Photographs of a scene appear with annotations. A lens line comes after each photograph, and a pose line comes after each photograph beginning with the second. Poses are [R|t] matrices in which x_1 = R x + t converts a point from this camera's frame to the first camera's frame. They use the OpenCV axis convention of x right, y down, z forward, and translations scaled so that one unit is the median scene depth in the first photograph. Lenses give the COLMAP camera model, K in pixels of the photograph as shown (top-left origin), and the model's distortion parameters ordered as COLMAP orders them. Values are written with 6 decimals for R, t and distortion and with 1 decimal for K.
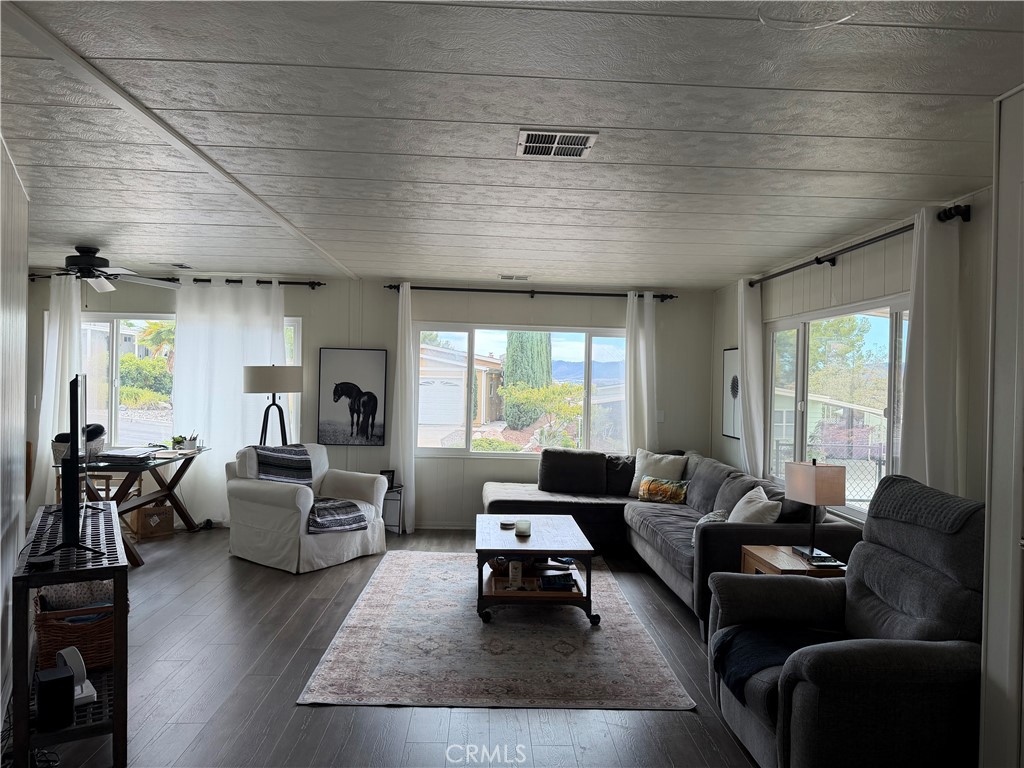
lens RADIAL K [[714.3, 0, 511.9], [0, 714.3, 382.0], [0, 0, 1]] dist [0.113226, -0.177358]
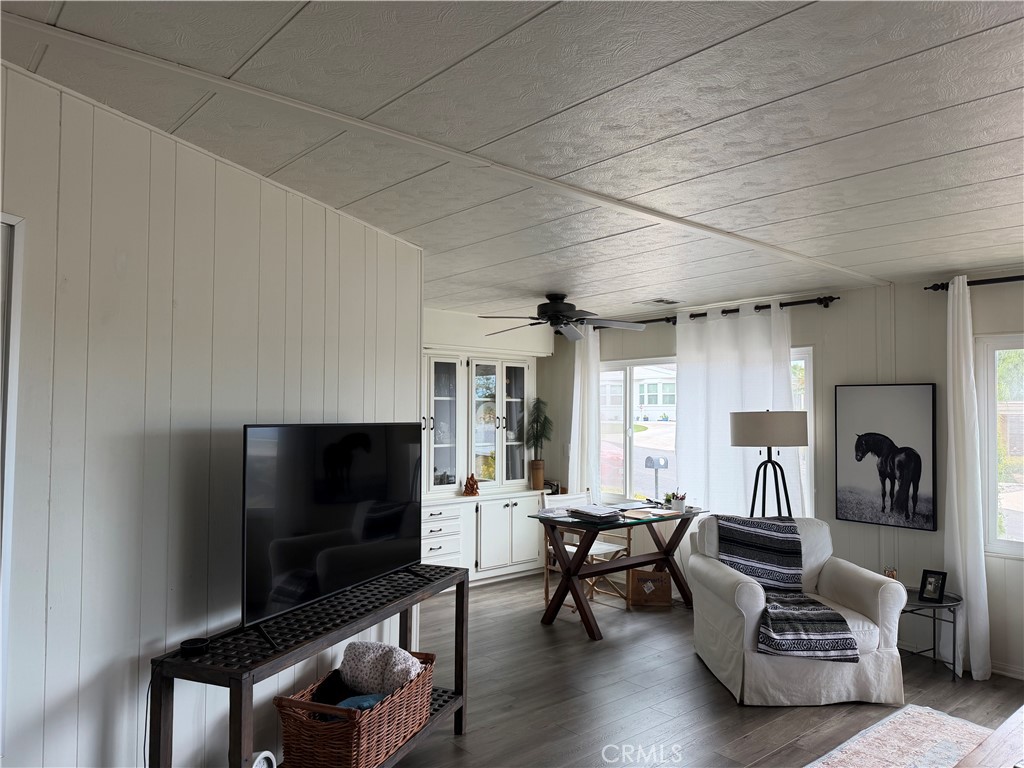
lens RADIAL K [[714.2, 0, 512.0], [0, 714.2, 384.0], [0, 0, 1]] dist [0.106811, -0.145111]
pose [[0.626278, -0.050002, -0.777995, 0.103908], [-0.001302, 0.997873, -0.065182, -0.000717], [0.779599, 0.041835, 0.624880, 0.292540]]
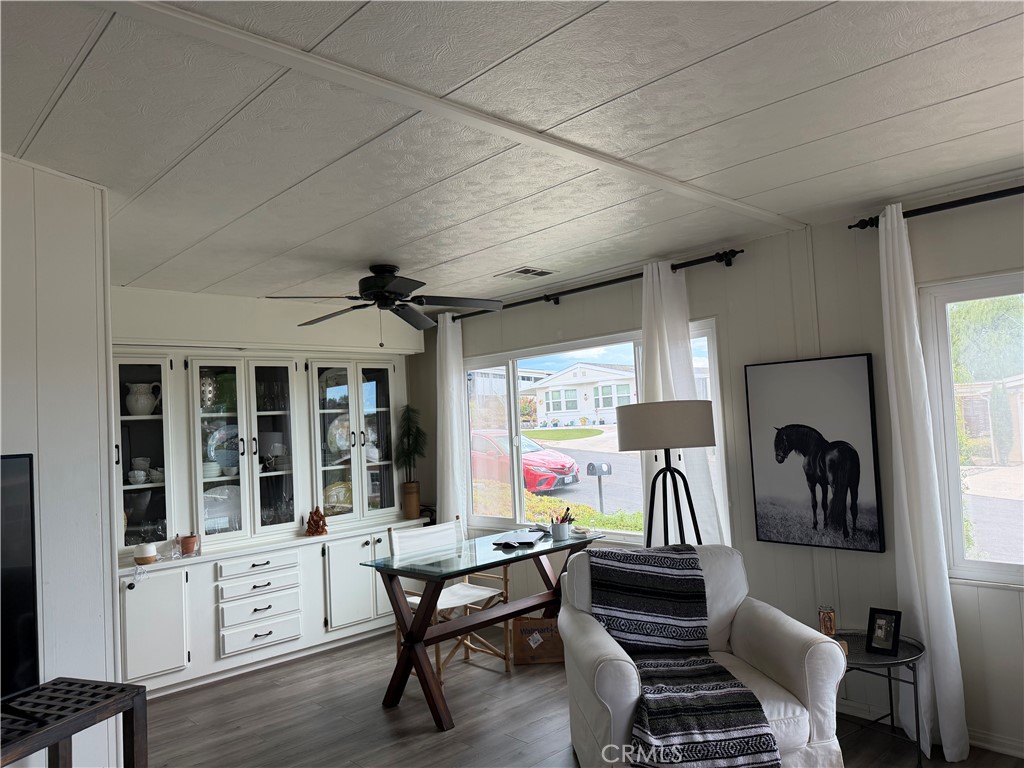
lens RADIAL K [[714.3, 0, 511.9], [0, 714.3, 382.0], [0, 0, 1]] dist [0.113226, -0.177358]
pose [[0.660888, -0.100129, -0.743775, 0.031279], [0.058437, 0.994916, -0.082014, 0.000808], [0.748206, 0.010738, 0.663380, 0.504903]]
